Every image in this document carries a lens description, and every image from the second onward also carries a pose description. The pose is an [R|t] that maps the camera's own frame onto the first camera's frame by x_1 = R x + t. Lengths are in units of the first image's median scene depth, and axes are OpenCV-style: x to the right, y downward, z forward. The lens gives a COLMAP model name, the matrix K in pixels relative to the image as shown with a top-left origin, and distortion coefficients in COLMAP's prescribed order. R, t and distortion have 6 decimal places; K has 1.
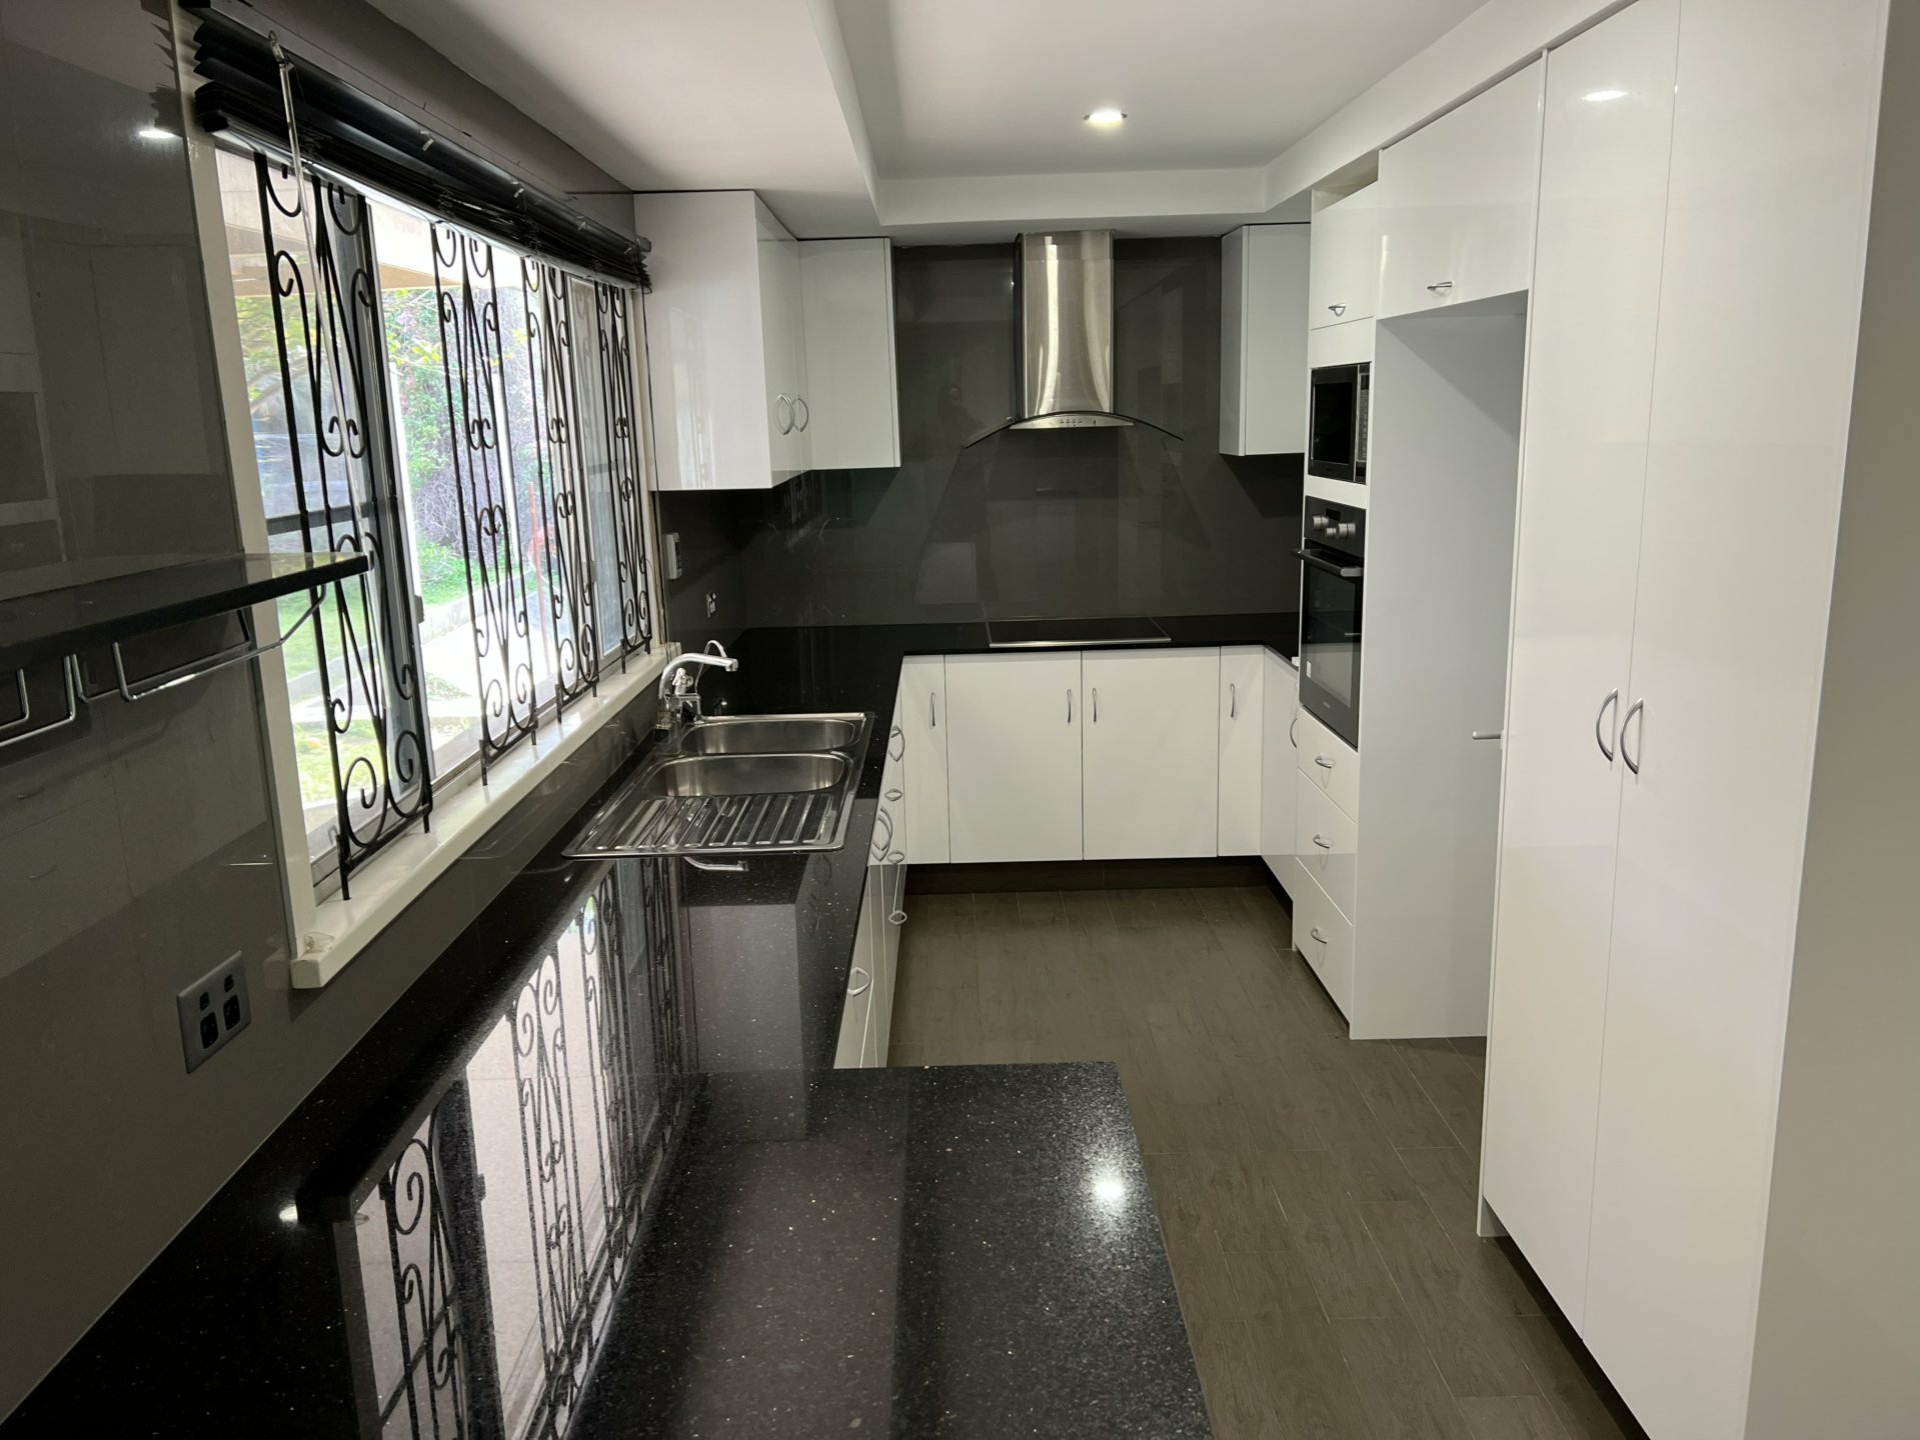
lens RADIAL K [[1458.6, 0, 949.5], [0, 1458.6, 729.7], [0, 0, 1]] dist [0.066700, -0.073794]
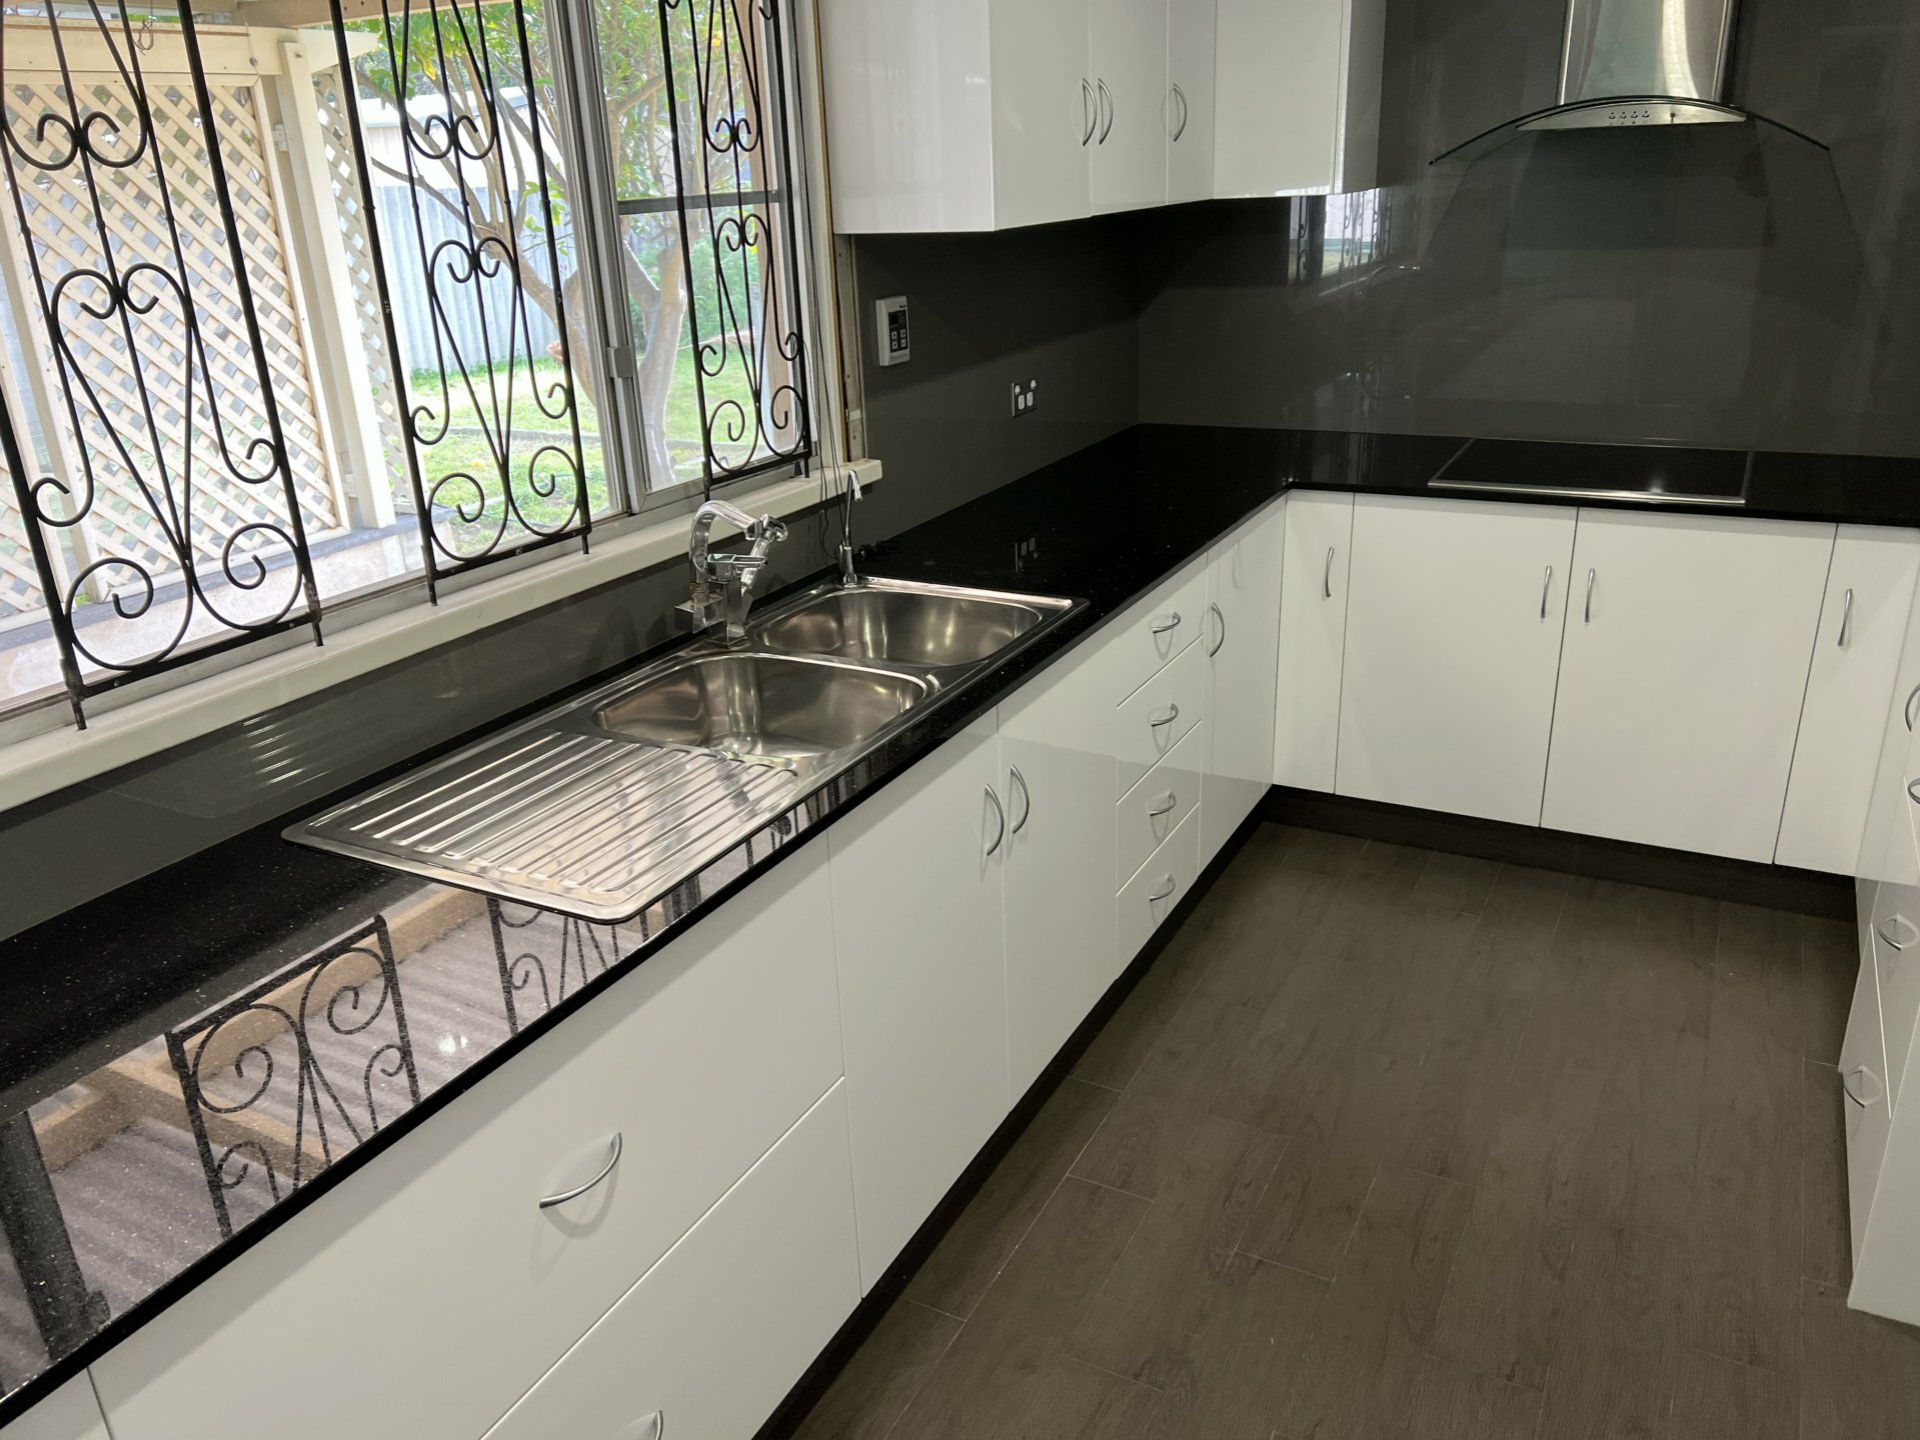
lens RADIAL K [[1458.6, 0, 971.3], [0, 1458.6, 719.7], [0, 0, 1]] dist [0.066700, -0.073794]
pose [[0.882734, 0.165678, -0.439694, 0.153993], [-0.089509, 0.977930, 0.188788, -0.061148], [0.461268, -0.127293, 0.878082, 0.320437]]
